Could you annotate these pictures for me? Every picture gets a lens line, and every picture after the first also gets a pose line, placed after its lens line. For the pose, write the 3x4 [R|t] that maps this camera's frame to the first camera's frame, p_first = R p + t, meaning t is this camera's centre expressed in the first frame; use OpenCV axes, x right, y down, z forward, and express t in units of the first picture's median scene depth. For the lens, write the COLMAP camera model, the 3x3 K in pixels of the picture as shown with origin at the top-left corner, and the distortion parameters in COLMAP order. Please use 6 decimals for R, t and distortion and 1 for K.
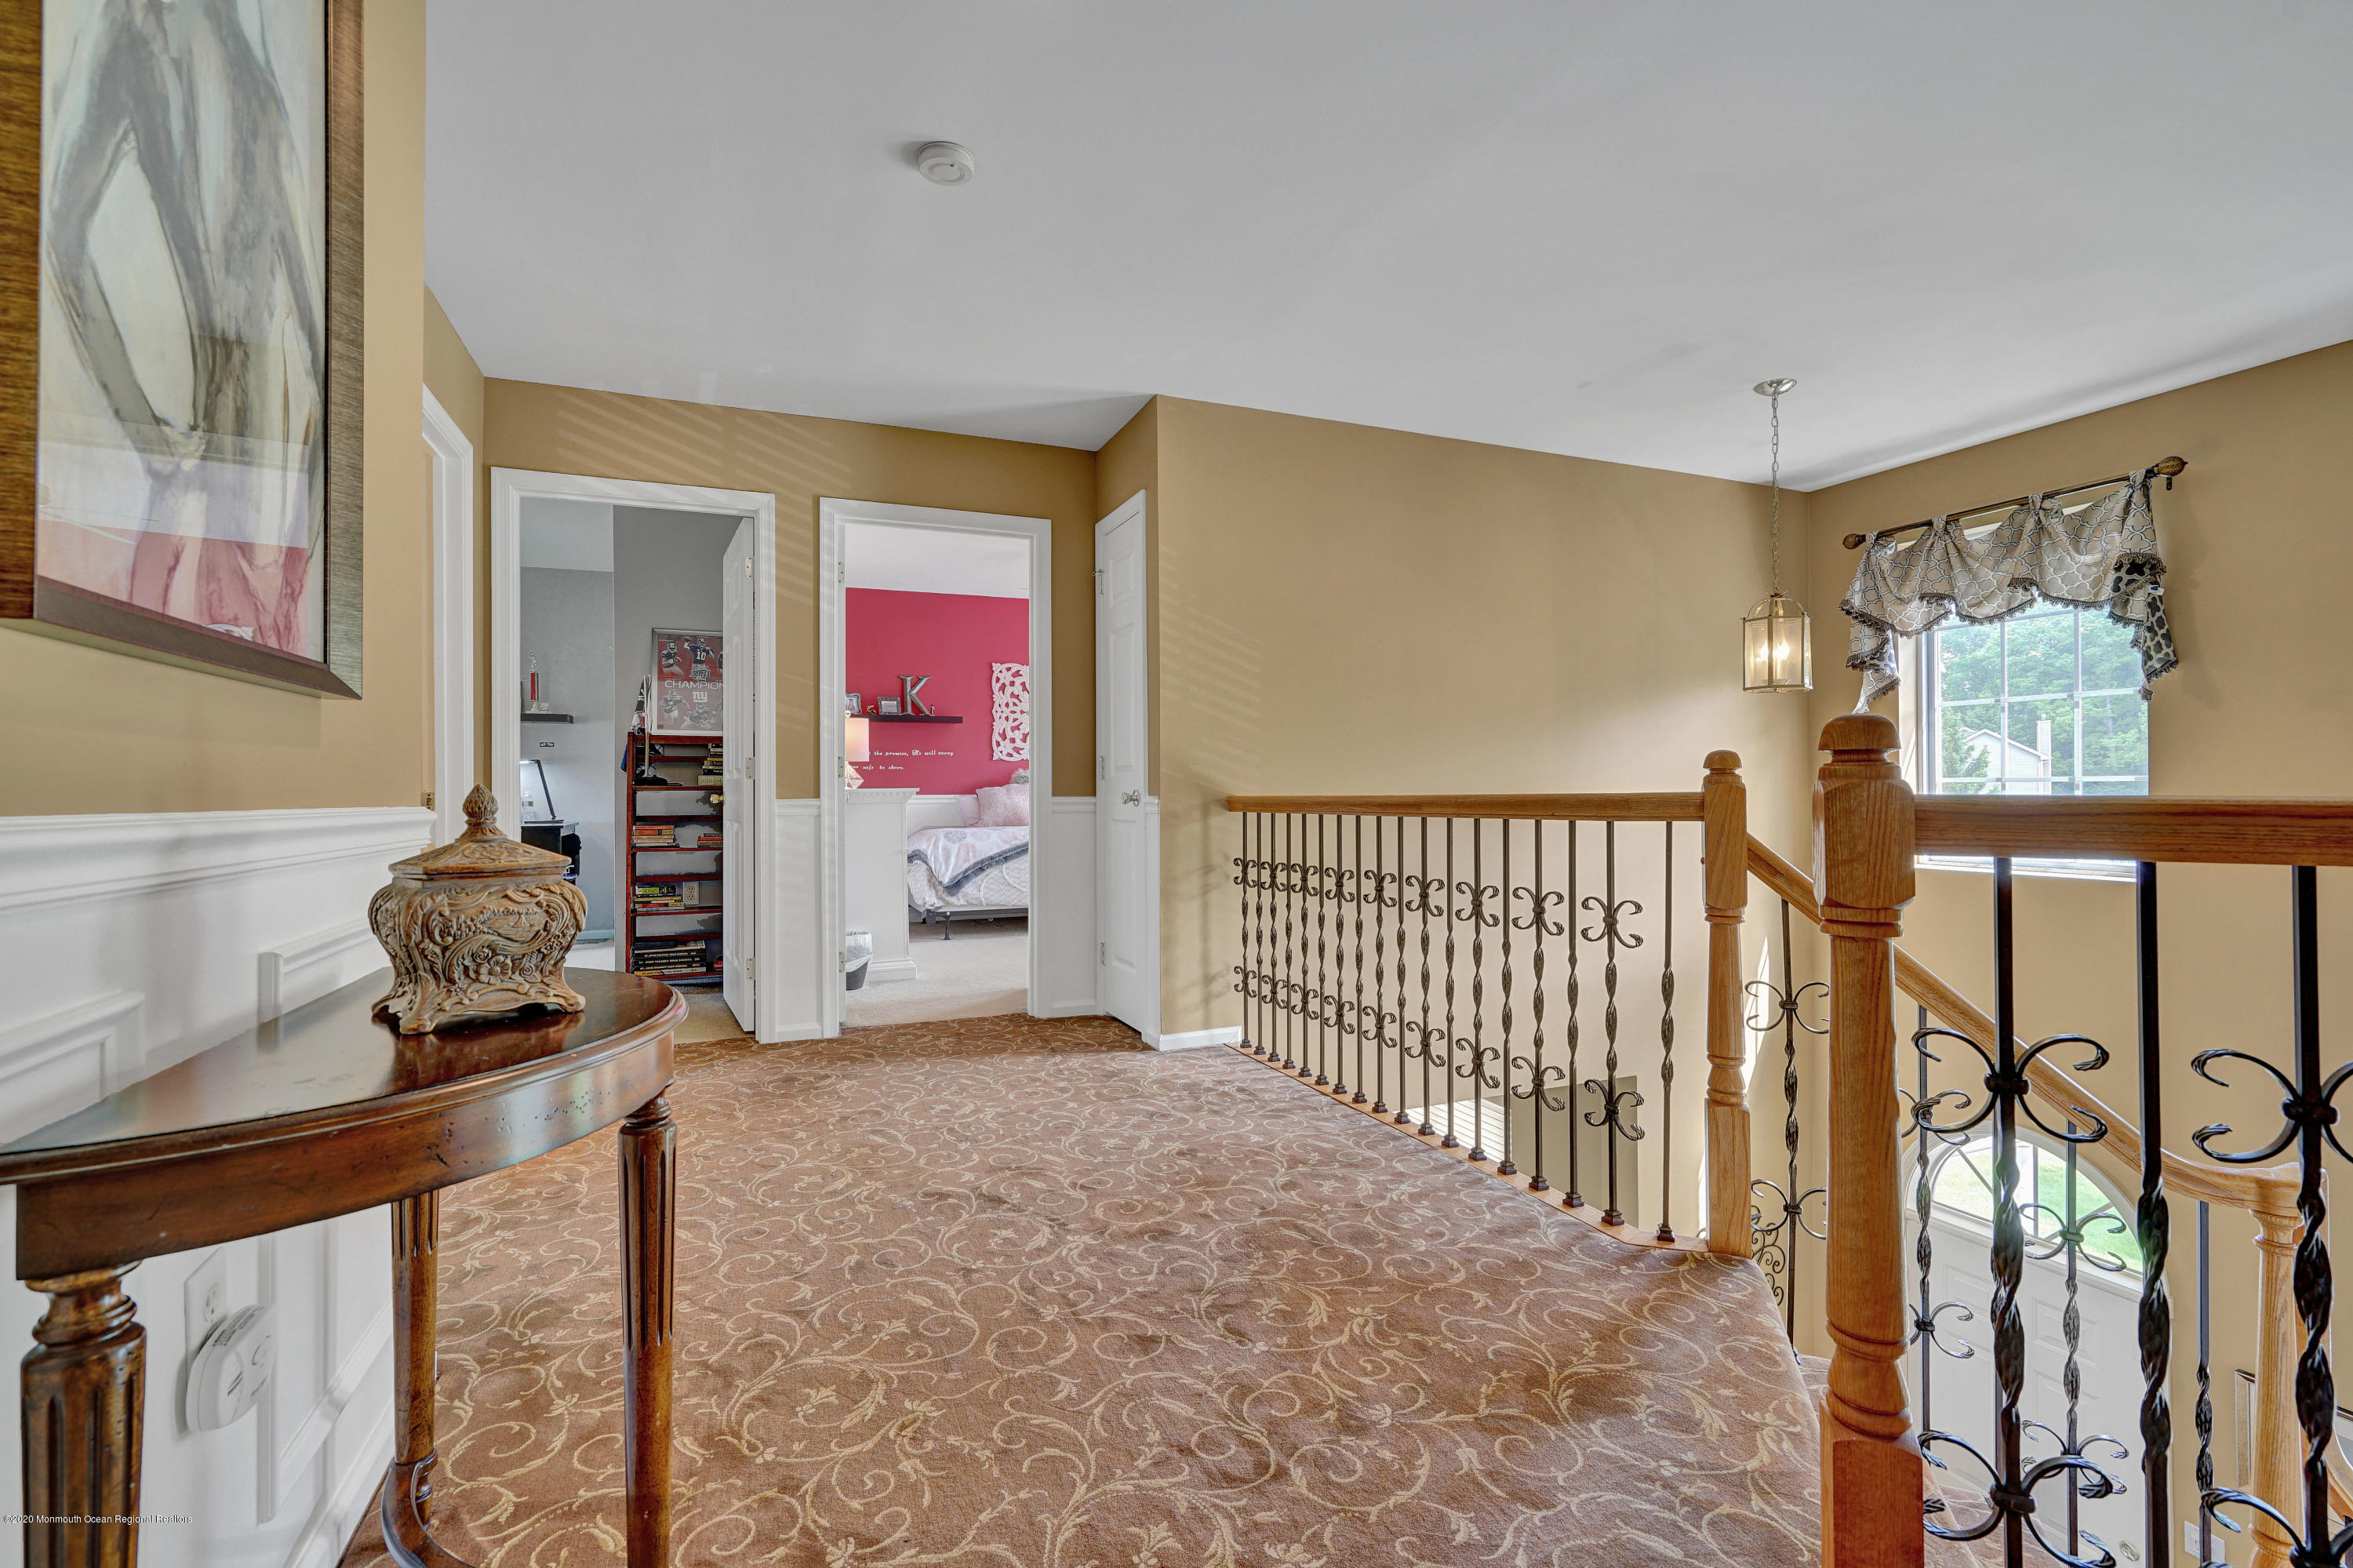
lens RADIAL K [[1077.4, 0, 1173.2], [0, 1077.4, 787.0], [0, 0, 1]] dist [-0.009728, 0.003943]
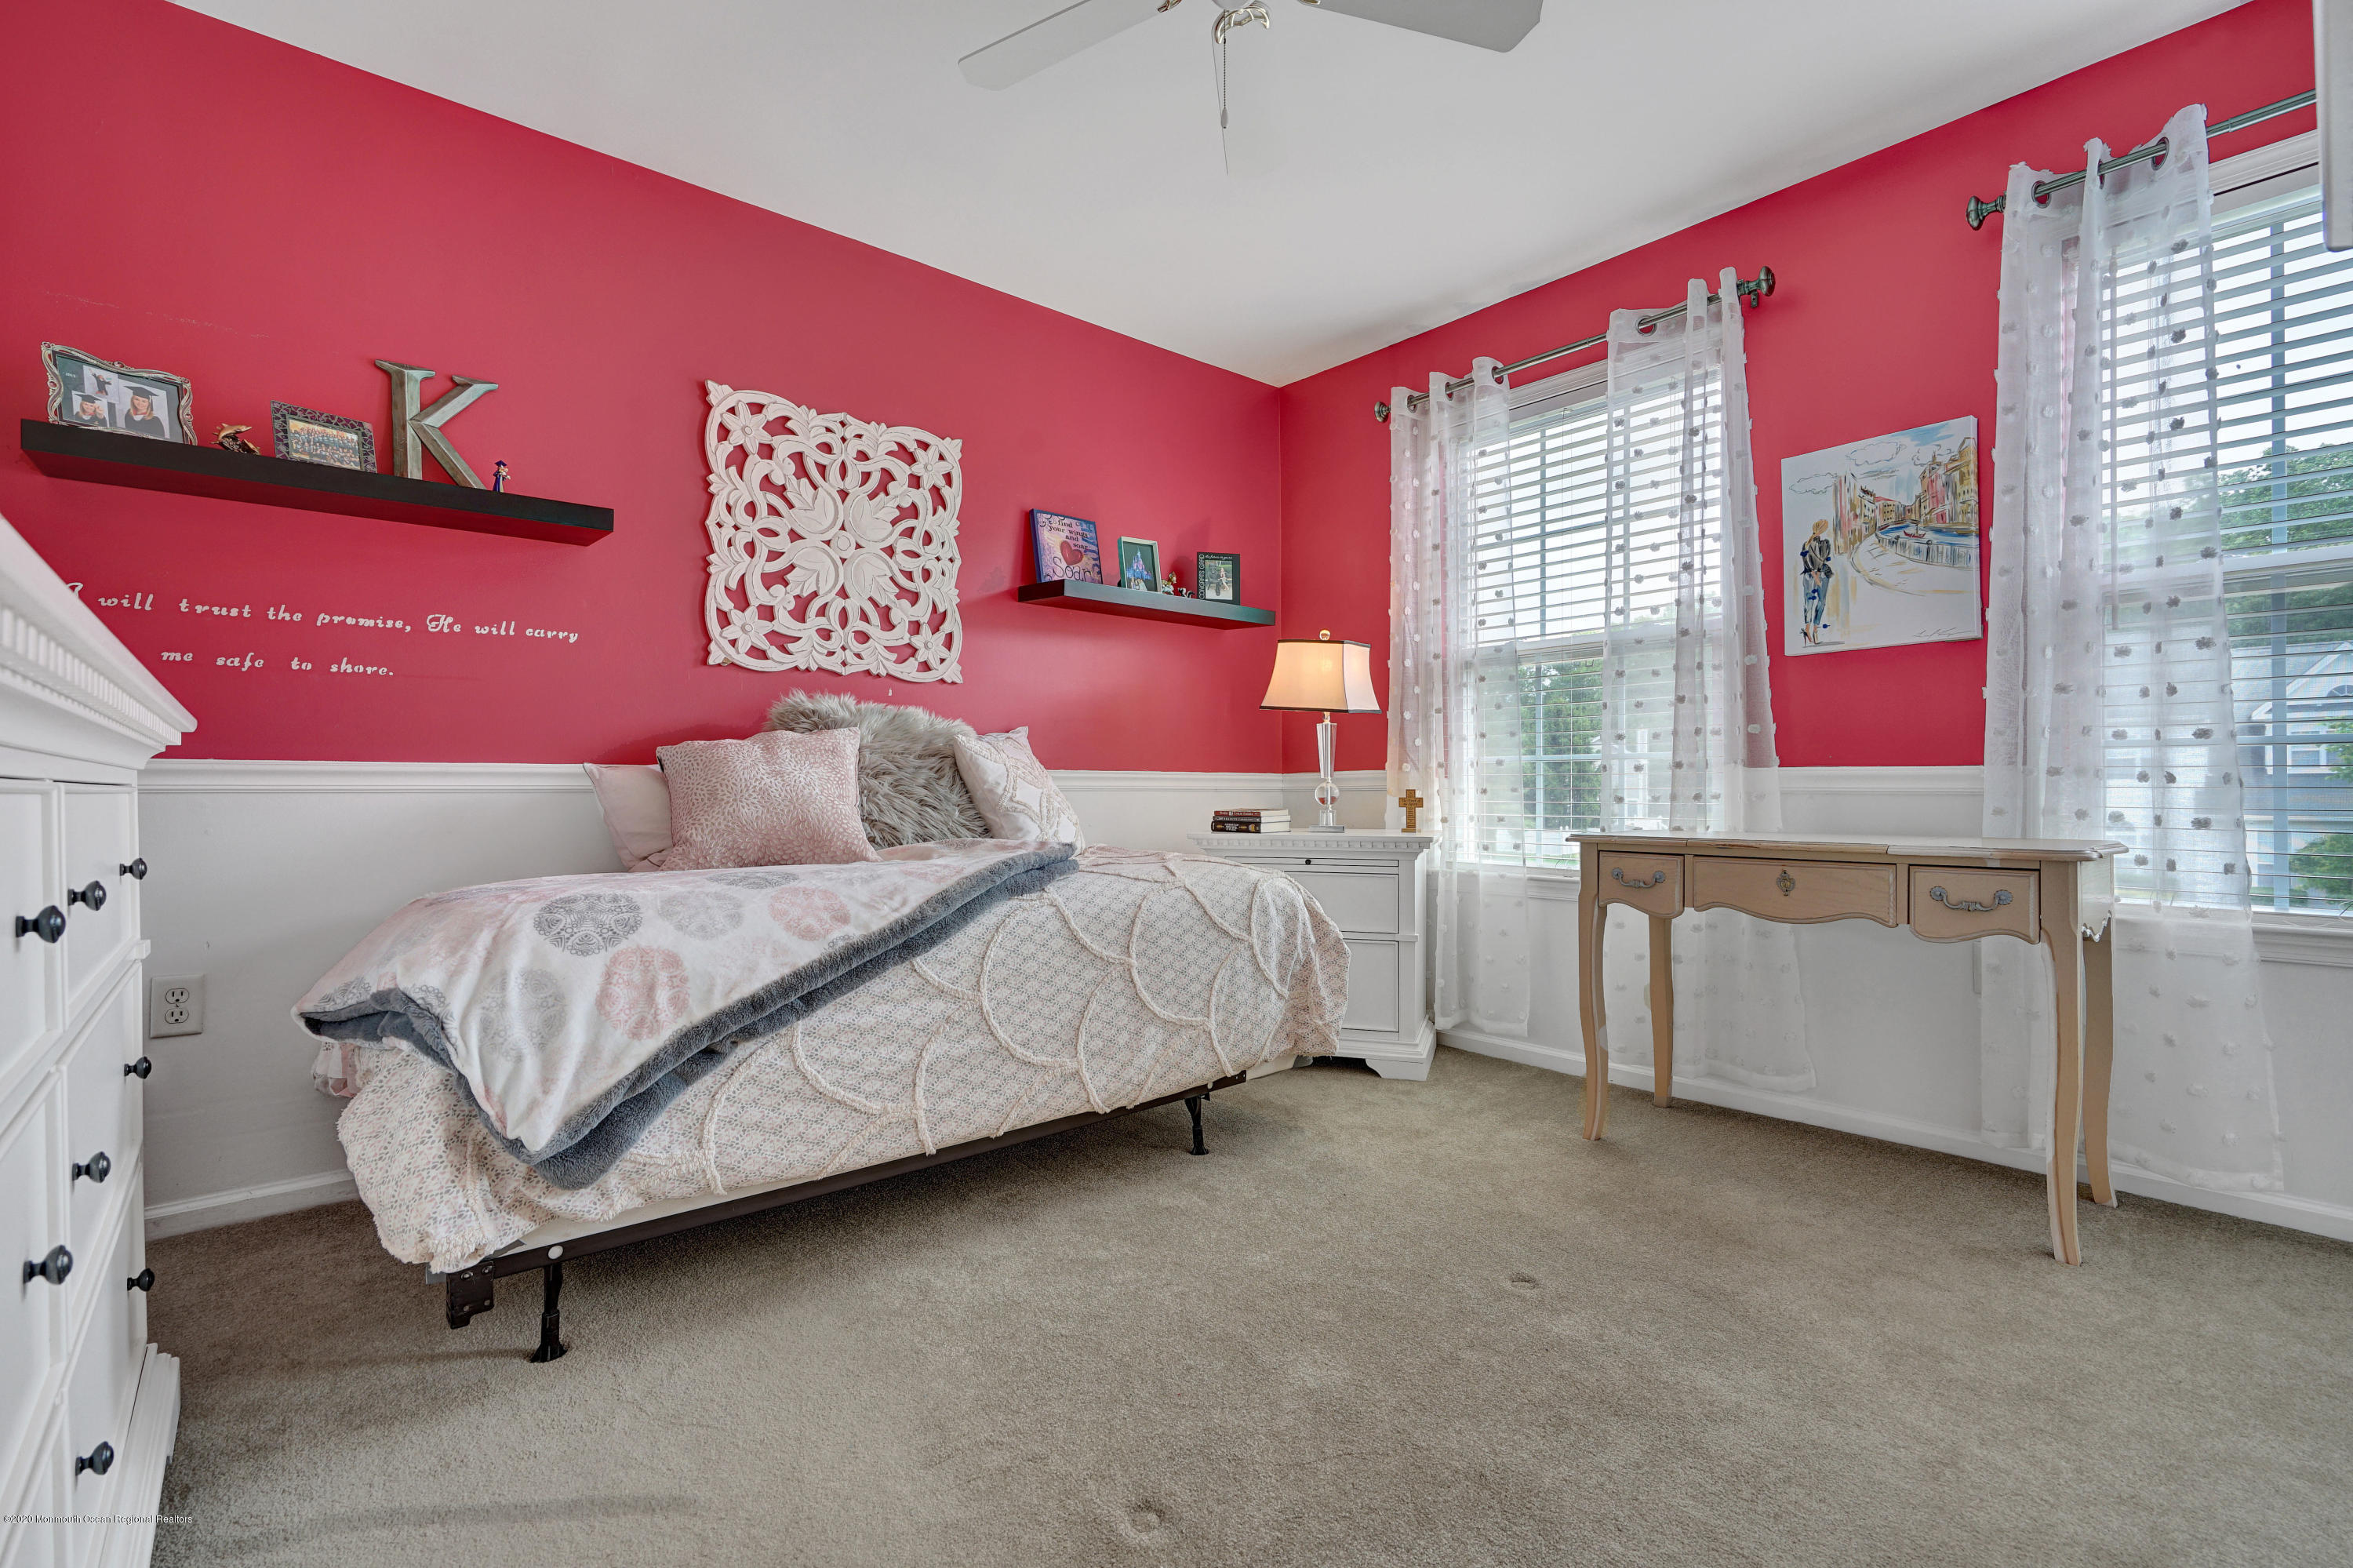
lens RADIAL K [[1077.4, 0, 1173.5], [0, 1077.4, 787.3], [0, 0, 1]] dist [-0.009728, 0.003943]
pose [[0.953082, 0.002011, 0.302706, -0.129793], [-0.002173, 0.999998, 0.000197, 0.013386], [-0.302704, -0.000845, 0.953084, 0.629444]]
